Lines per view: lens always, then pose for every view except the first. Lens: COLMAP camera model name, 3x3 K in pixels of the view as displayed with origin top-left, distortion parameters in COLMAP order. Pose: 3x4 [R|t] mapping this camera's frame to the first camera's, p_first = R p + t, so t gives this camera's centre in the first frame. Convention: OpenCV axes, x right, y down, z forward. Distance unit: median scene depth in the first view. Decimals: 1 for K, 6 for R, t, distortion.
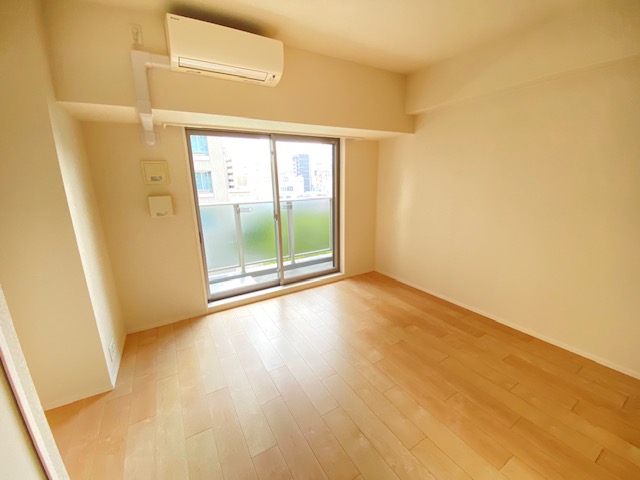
lens RADIAL K [[258.9, 0, 316.3], [0, 258.9, 240.8], [0, 0, 1]] dist [0.027553, -0.028730]
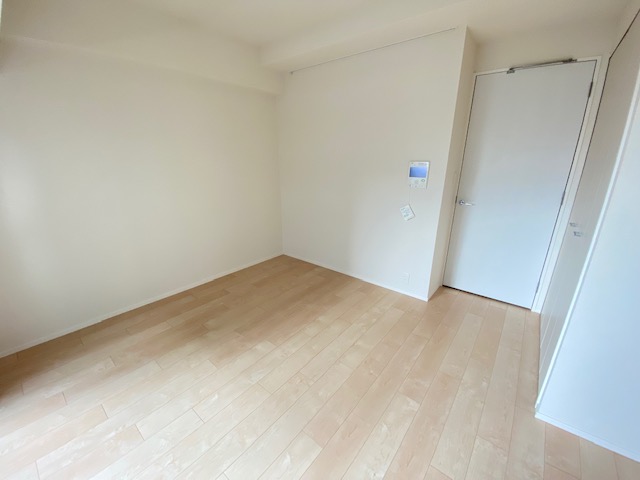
lens RADIAL K [[258.9, 0, 316.3], [0, 258.9, 240.8], [0, 0, 1]] dist [0.027553, -0.028730]
pose [[-0.357732, -0.258742, 0.897263, -0.498286], [0.217762, 0.911243, 0.349594, -0.167745], [-0.908079, 0.320450, -0.269636, 0.807616]]
